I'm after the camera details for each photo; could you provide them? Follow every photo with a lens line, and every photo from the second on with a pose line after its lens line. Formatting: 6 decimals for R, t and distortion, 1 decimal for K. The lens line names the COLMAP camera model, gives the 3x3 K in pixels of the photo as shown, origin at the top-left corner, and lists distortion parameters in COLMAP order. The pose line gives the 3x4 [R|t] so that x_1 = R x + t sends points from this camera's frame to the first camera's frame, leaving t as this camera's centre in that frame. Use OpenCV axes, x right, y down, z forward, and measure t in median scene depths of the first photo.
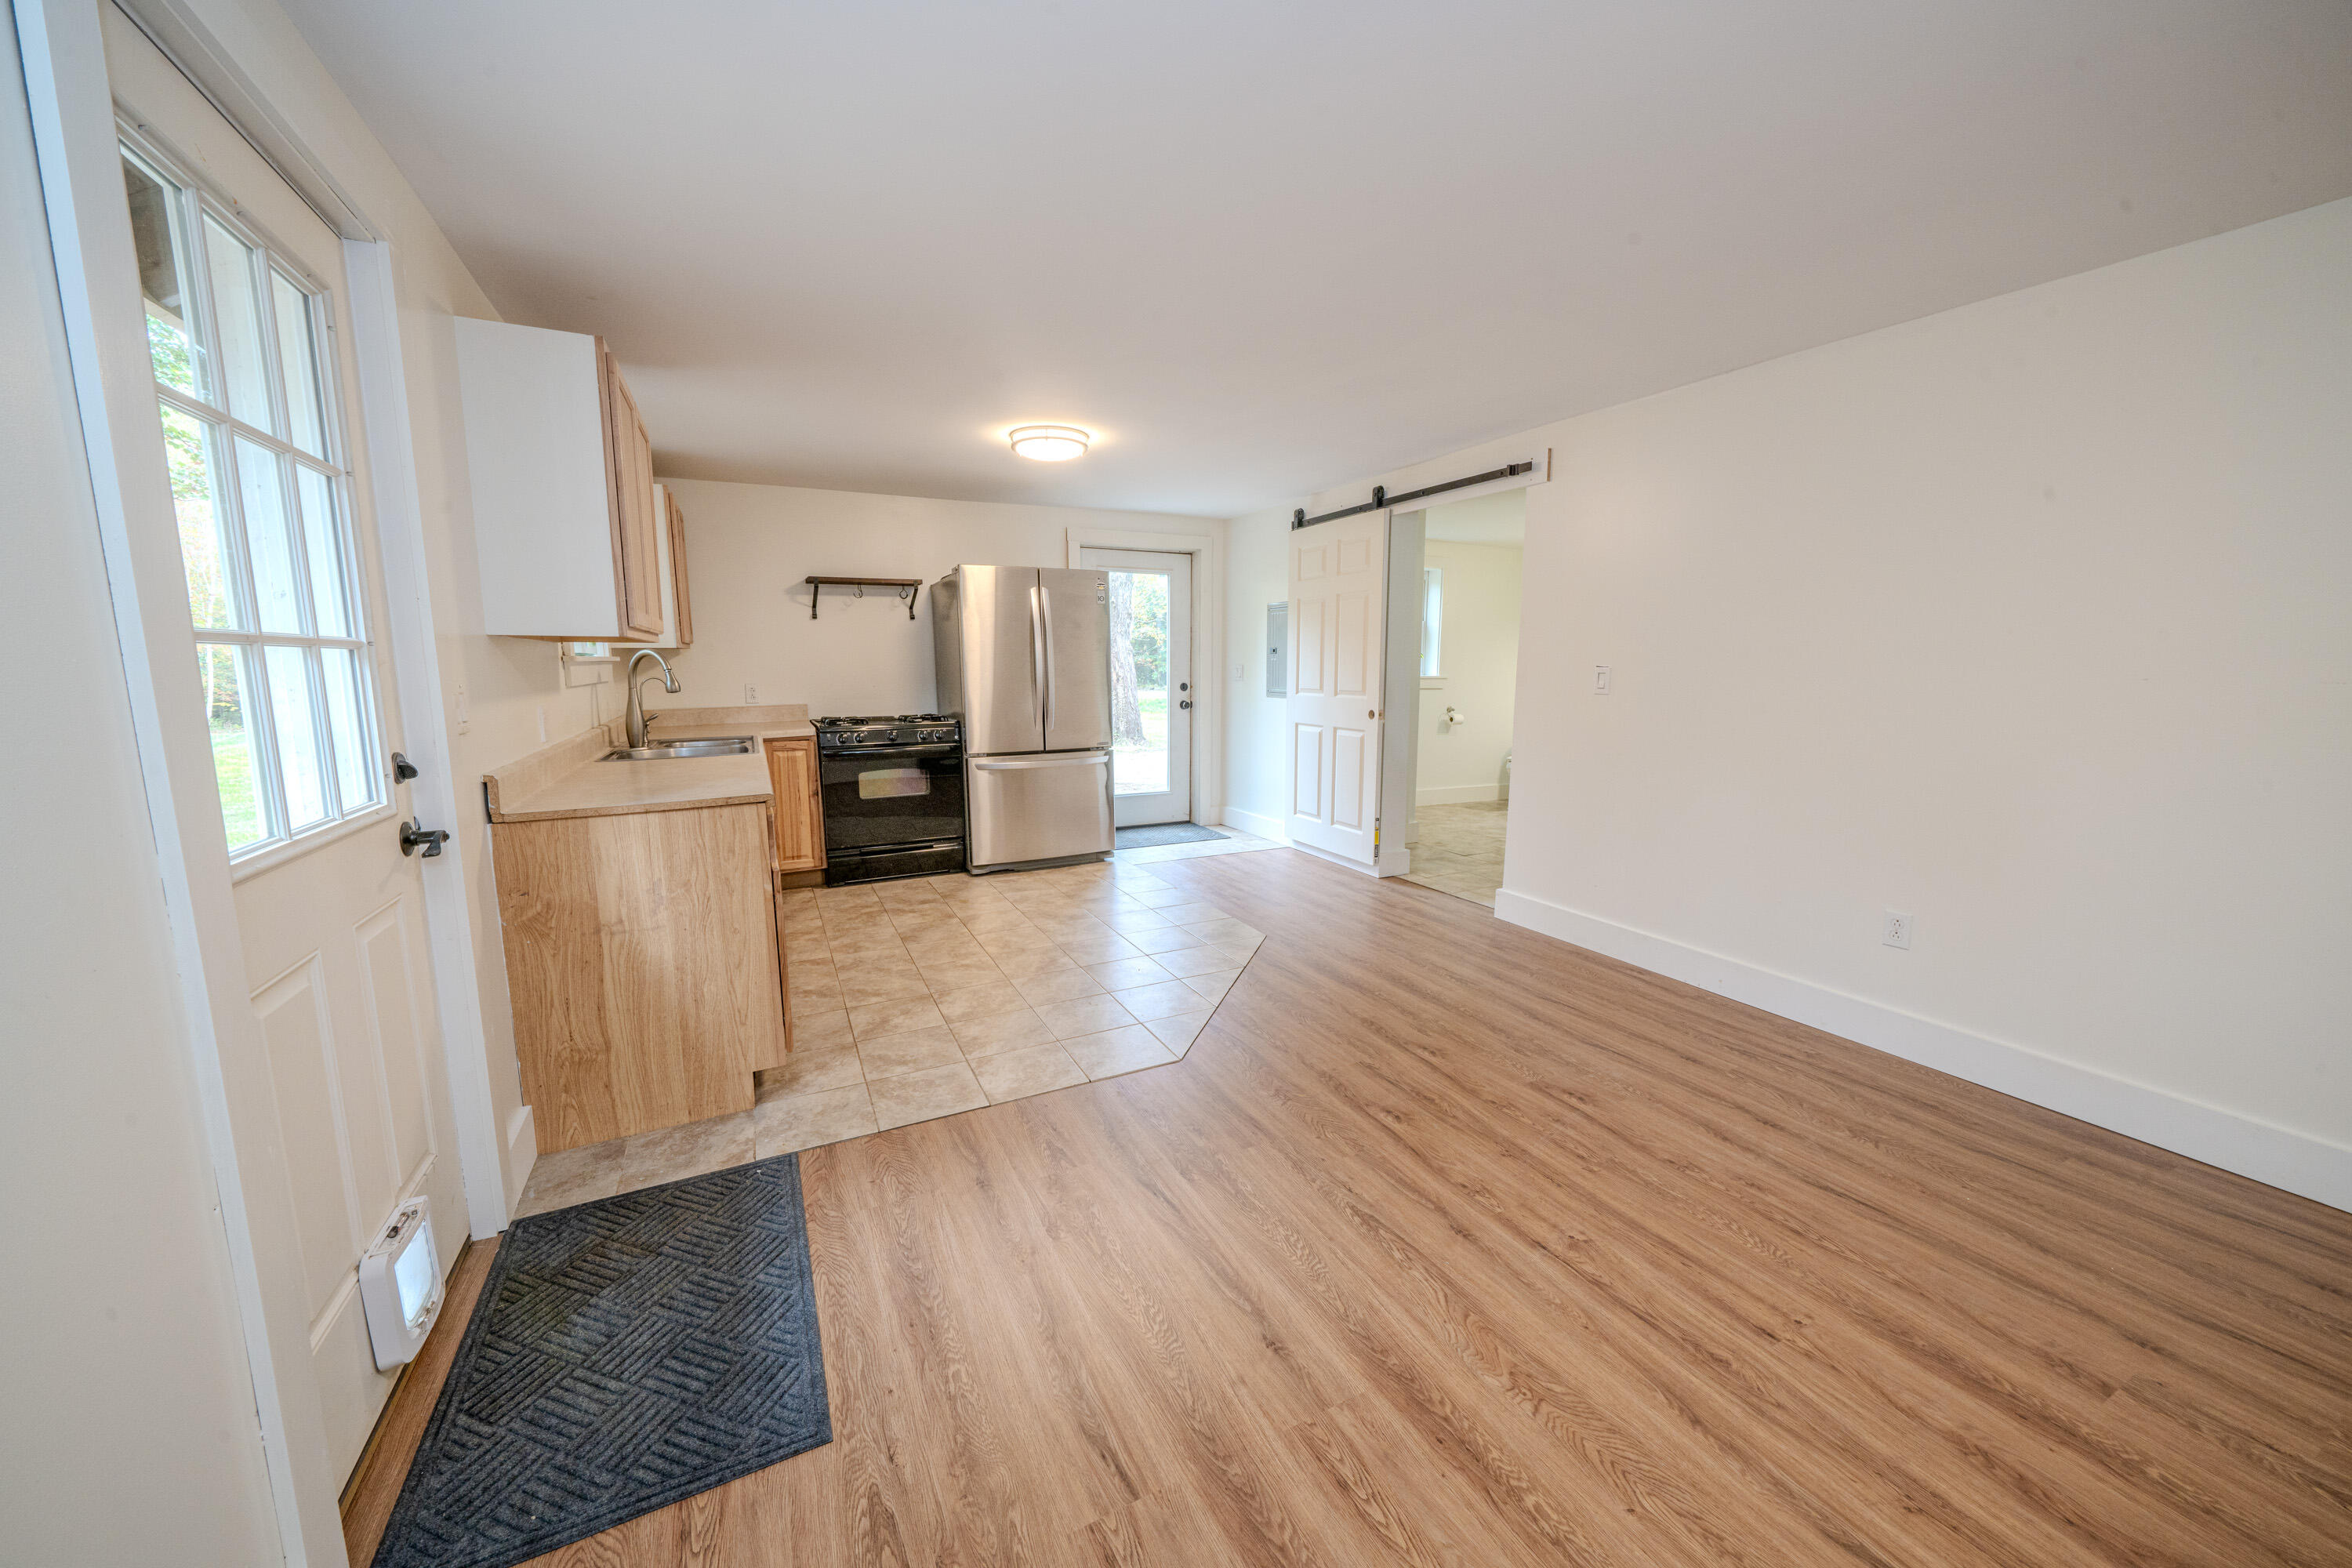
lens RADIAL K [[846.1, 0, 1176.0], [0, 846.1, 784.0], [0, 0, 1]] dist [-0.006028, -0.000098]
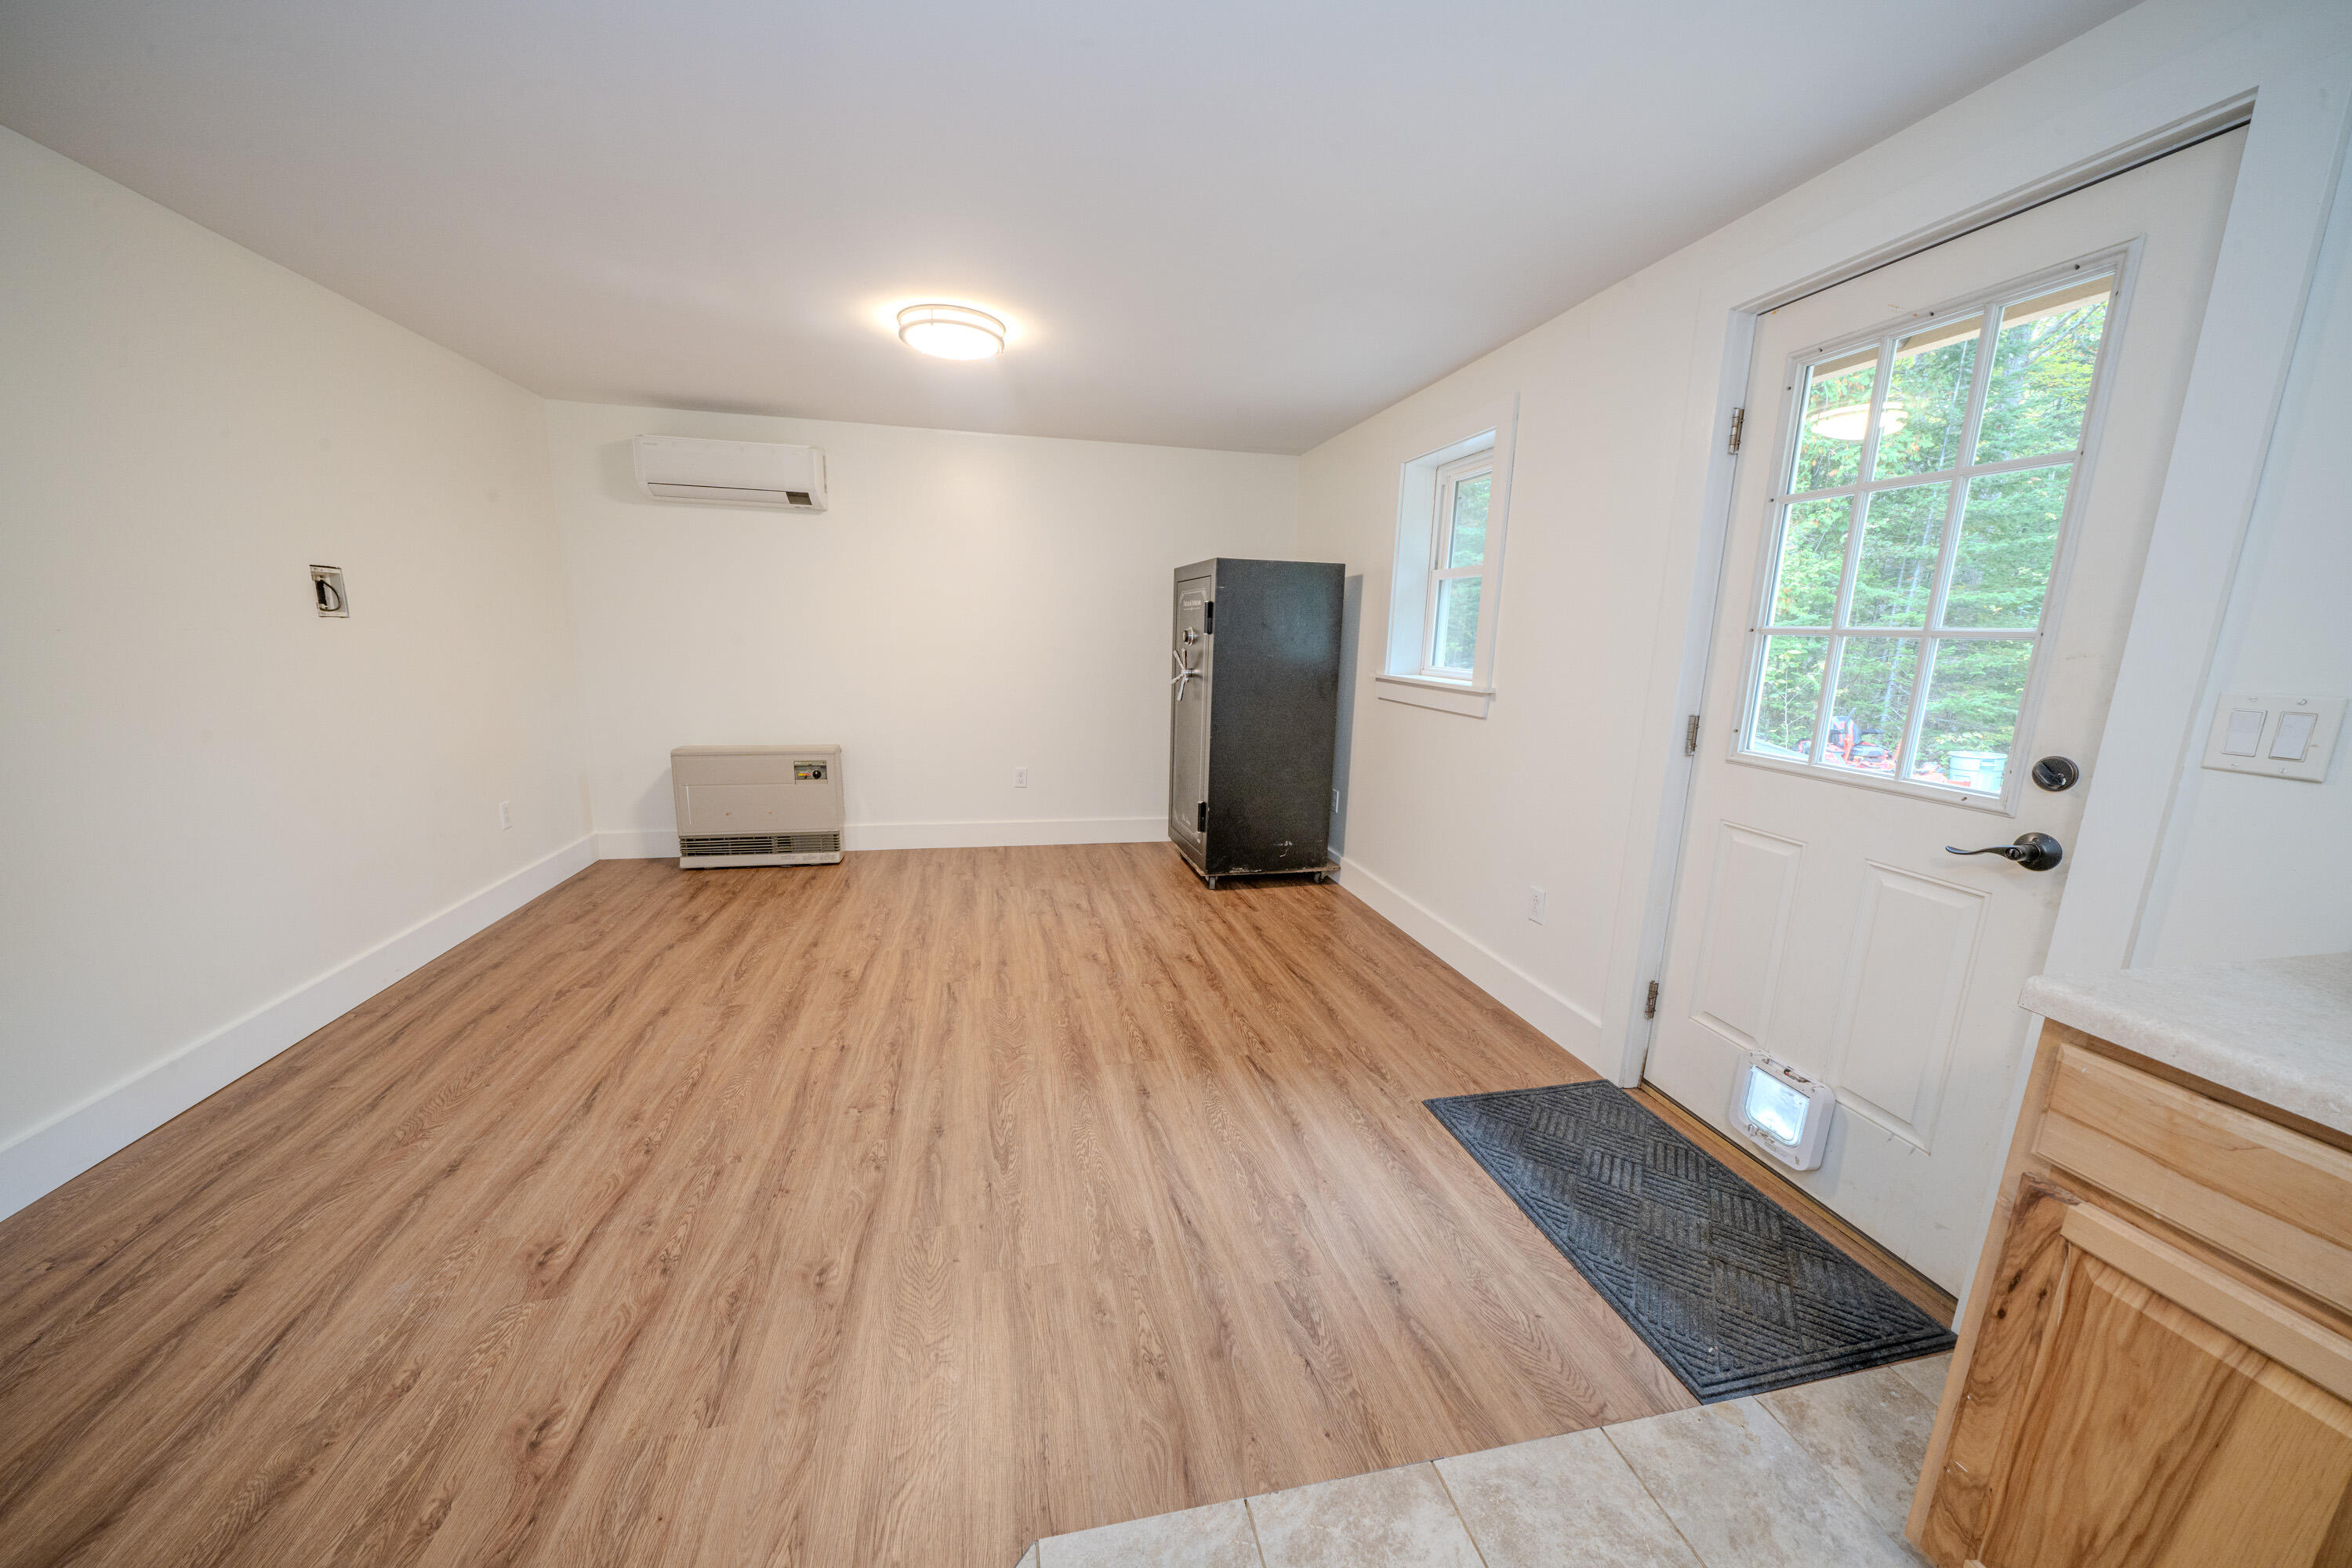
lens RADIAL K [[810.6, 0, 1165.1], [0, 810.6, 787.1], [0, 0, 1]] dist [-0.002511, -0.000065]
pose [[-0.966859, -0.070632, 0.245347, -0.091199], [0.014781, 0.943874, 0.329976, -0.124035], [-0.254884, 0.322666, -0.911549, 0.833286]]
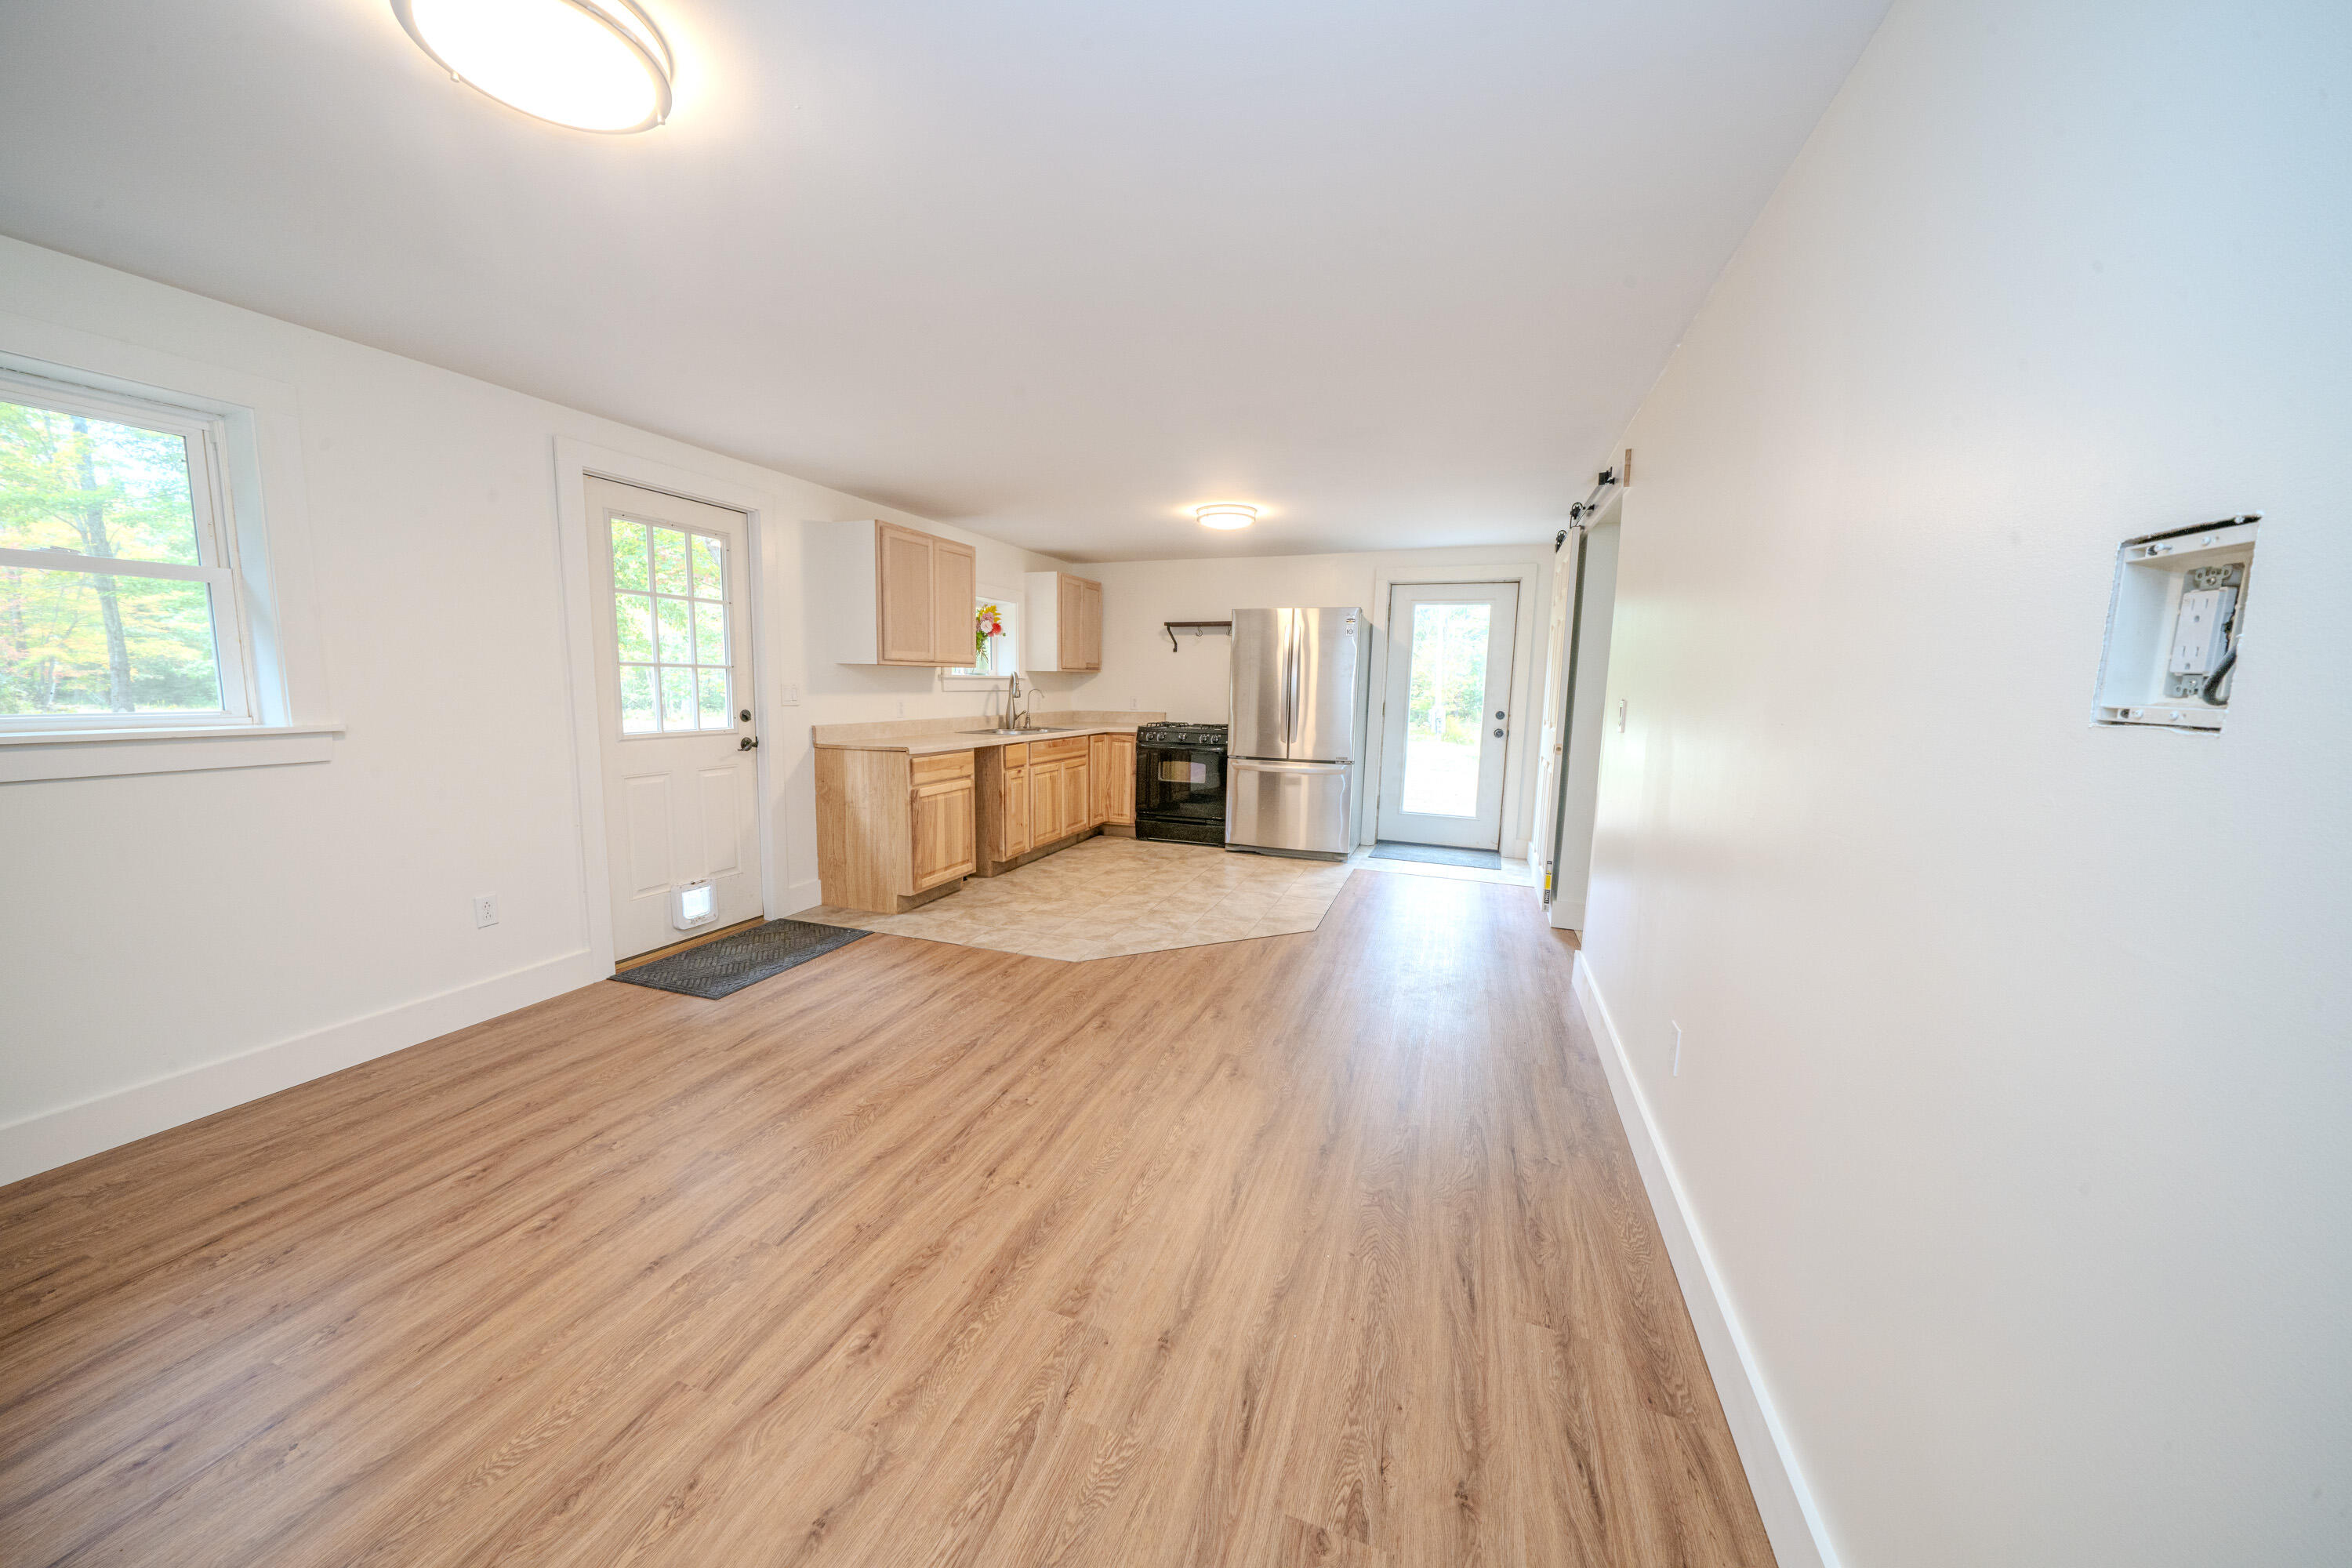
lens RADIAL K [[810.6, 0, 1165.1], [0, 810.6, 787.1], [0, 0, 1]] dist [-0.002511, -0.000065]
pose [[0.680071, 0.109205, -0.724967, 0.710712], [-0.126212, 0.991520, 0.030962, -0.016769], [0.722201, 0.070443, 0.688087, 0.103119]]
